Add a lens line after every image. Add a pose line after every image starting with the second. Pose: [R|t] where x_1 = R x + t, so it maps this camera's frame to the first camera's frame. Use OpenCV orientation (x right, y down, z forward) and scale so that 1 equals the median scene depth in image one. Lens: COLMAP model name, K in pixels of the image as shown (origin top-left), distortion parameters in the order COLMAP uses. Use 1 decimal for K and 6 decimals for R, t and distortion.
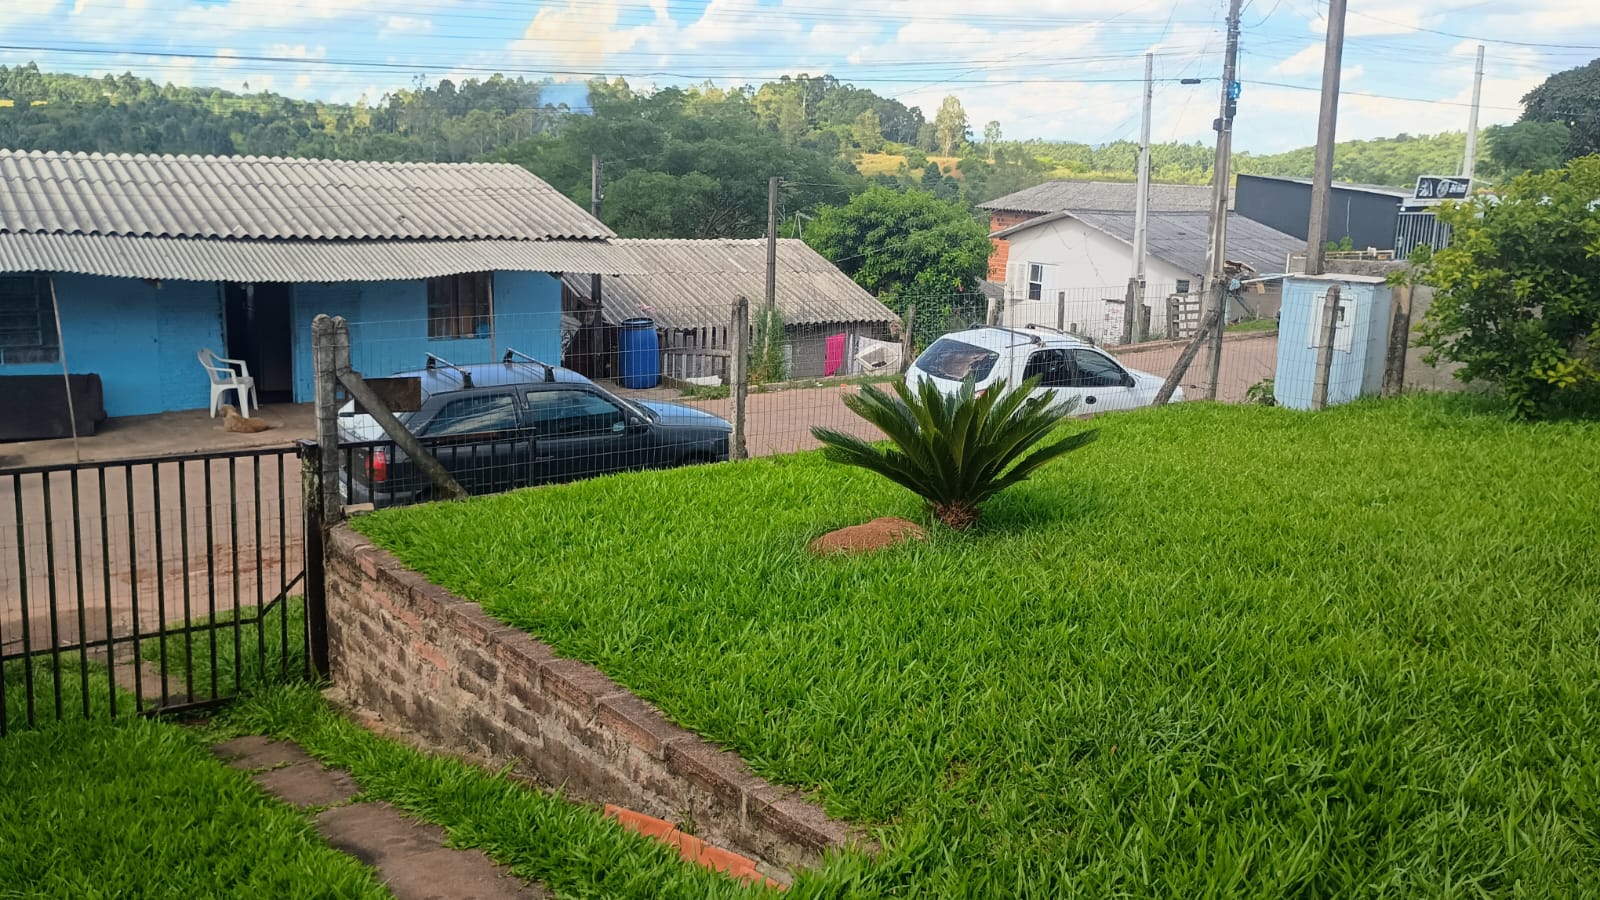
lens RADIAL K [[1342.9, 0, 800.0], [0, 1342.9, 450.0], [0, 0, 1]] dist [0.016932, -0.006770]
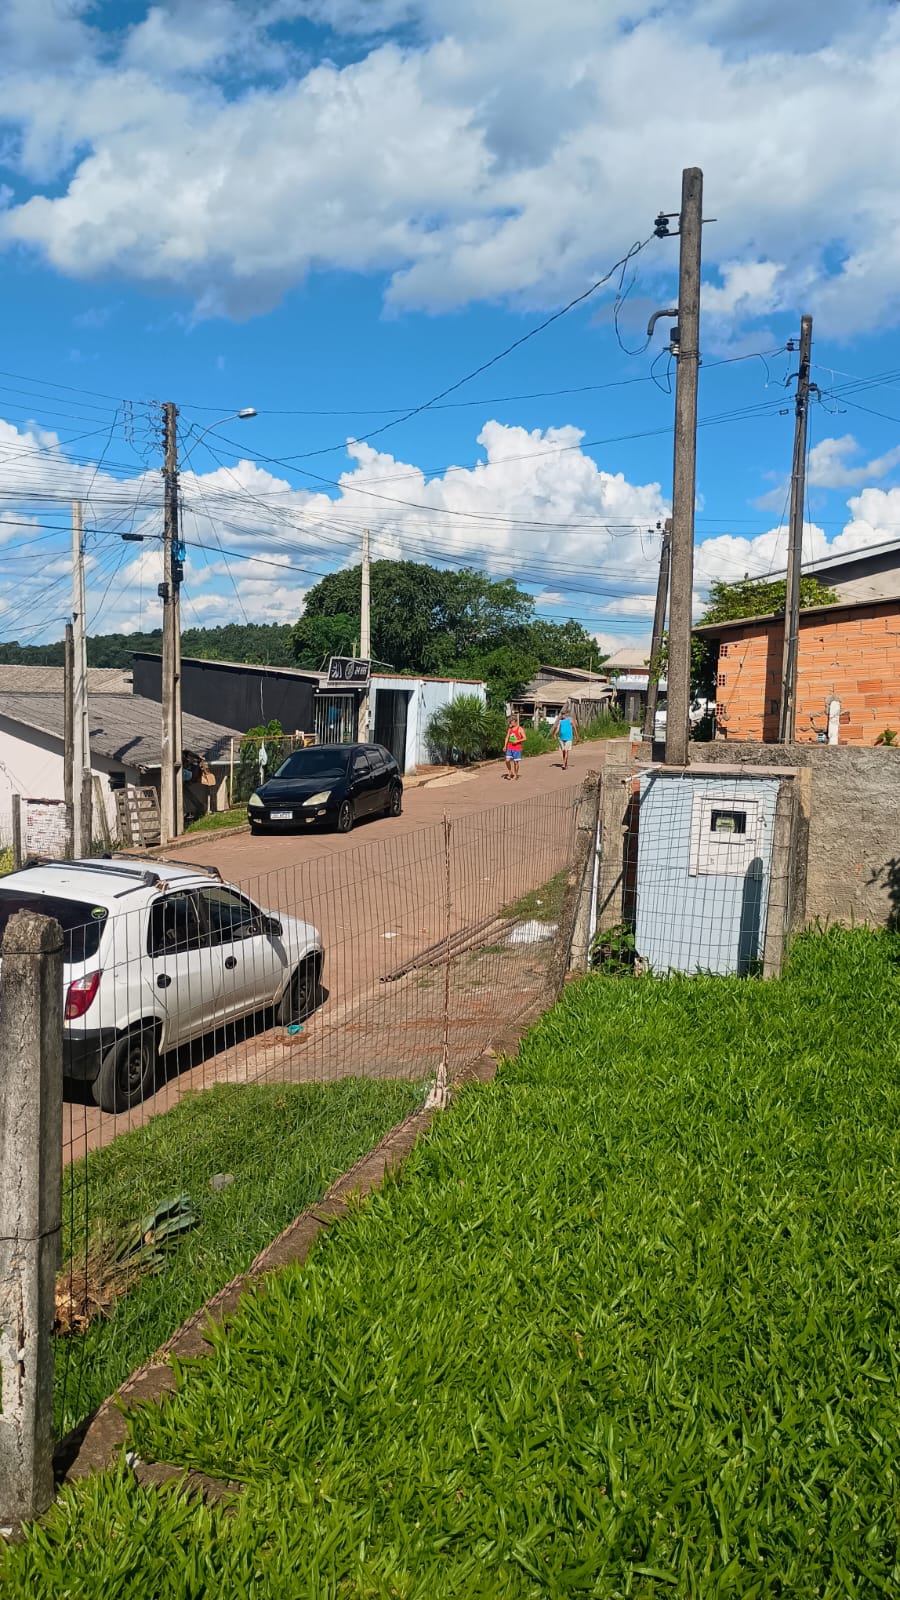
lens RADIAL K [[1342.9, 0, 450.0], [0, 1342.9, 800.0], [0, 0, 1]] dist [0.016932, -0.006770]
pose [[0.813629, -0.046872, 0.579491, -0.040762], [0.105249, 0.992151, -0.067524, -0.033792], [-0.571778, 0.115930, 0.812176, 0.221239]]
